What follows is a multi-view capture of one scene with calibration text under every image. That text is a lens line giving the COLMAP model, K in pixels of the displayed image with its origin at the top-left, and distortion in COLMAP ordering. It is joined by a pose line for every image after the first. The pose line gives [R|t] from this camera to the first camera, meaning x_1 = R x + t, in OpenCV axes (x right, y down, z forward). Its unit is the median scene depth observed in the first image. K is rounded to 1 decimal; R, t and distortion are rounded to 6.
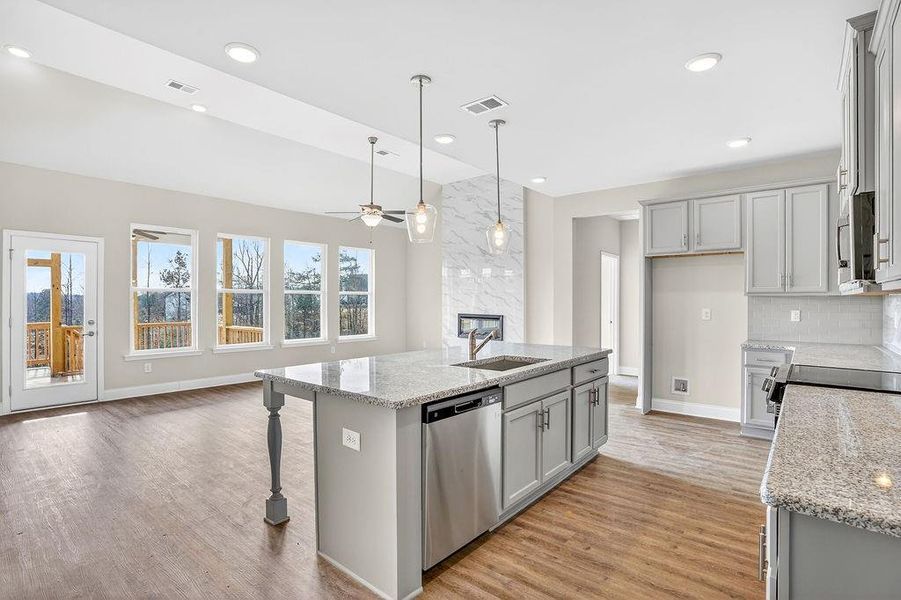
lens RADIAL K [[445.0, 0, 444.1], [0, 445.0, 300.7], [0, 0, 1]] dist [-0.086709, 0.039070]
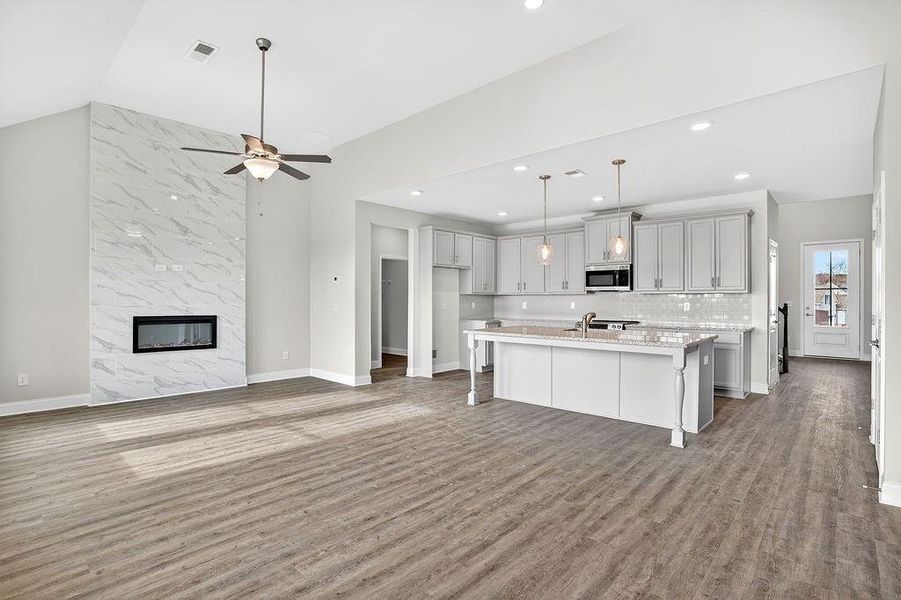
lens RADIAL K [[445.0, 0, 444.1], [0, 445.0, 300.7], [0, 0, 1]] dist [-0.086709, 0.039070]
pose [[0.059730, -0.007774, 0.998184, -0.785306], [-0.000897, 0.999969, 0.007842, 0.001044], [-0.998214, -0.001364, 0.059721, 0.725407]]
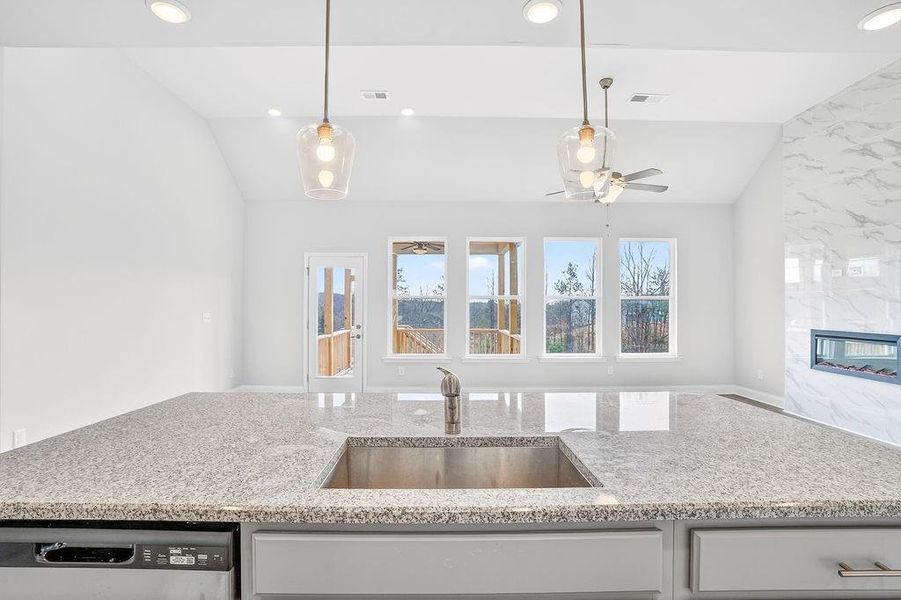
lens RADIAL K [[445.0, 0, 444.1], [0, 445.0, 300.7], [0, 0, 1]] dist [-0.086709, 0.039070]
pose [[0.646076, -0.012876, -0.763165, 0.209996], [-0.001217, 0.999839, -0.017899, 0.002434], [0.763272, 0.012493, 0.645956, 0.361794]]
